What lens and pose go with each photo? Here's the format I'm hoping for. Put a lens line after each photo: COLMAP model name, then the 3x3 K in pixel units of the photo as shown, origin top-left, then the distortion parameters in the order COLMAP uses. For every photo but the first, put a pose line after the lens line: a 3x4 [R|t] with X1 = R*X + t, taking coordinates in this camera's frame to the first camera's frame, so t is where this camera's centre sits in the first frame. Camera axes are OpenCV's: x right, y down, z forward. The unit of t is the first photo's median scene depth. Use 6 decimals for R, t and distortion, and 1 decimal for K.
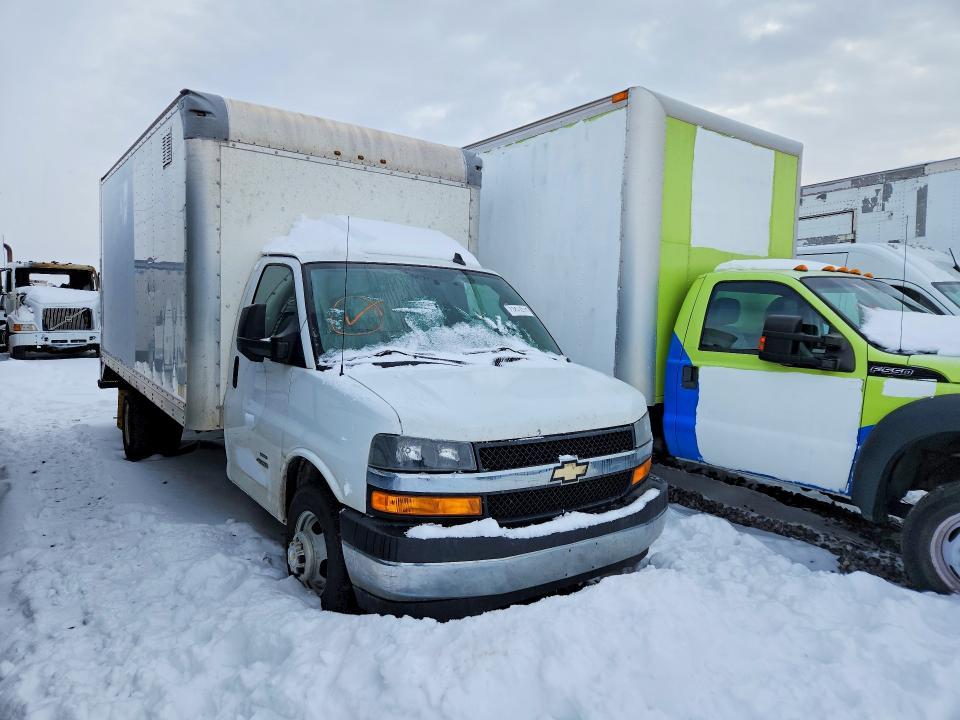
lens RADIAL K [[640.2, 0, 480.0], [0, 640.2, 360.0], [0, 0, 1]] dist [0.080664, -0.065187]
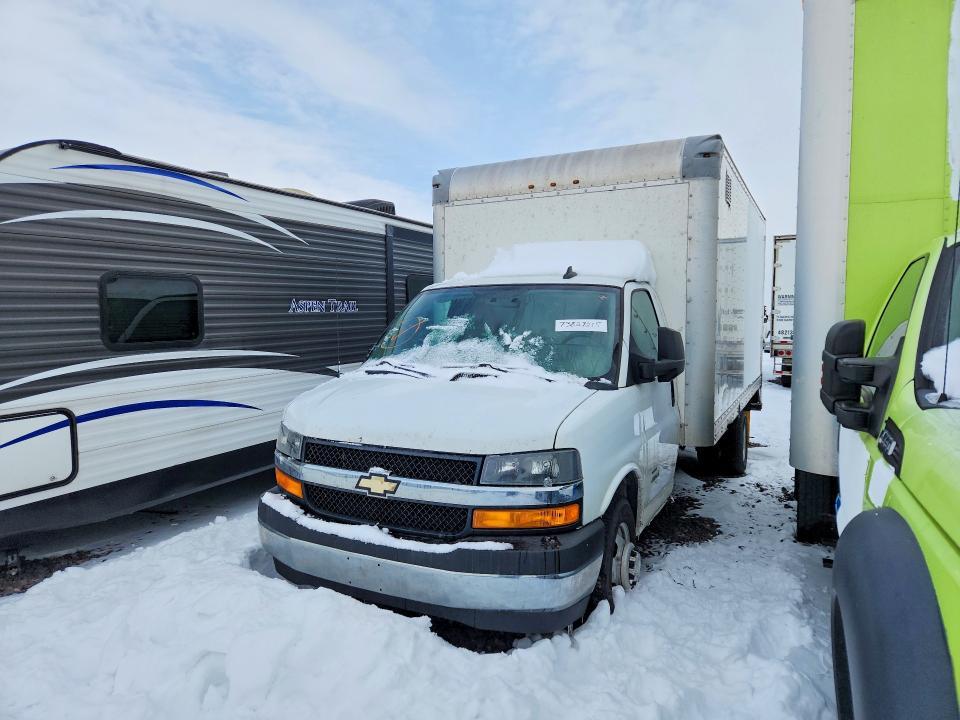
lens RADIAL K [[640.2, 0, 480.0], [0, 640.2, 360.0], [0, 0, 1]] dist [0.080664, -0.065187]
pose [[0.447662, 0.019299, -0.893995, 1.033331], [-0.060428, 0.998135, -0.008711, -0.018272], [0.892159, 0.057922, 0.447993, 0.647833]]
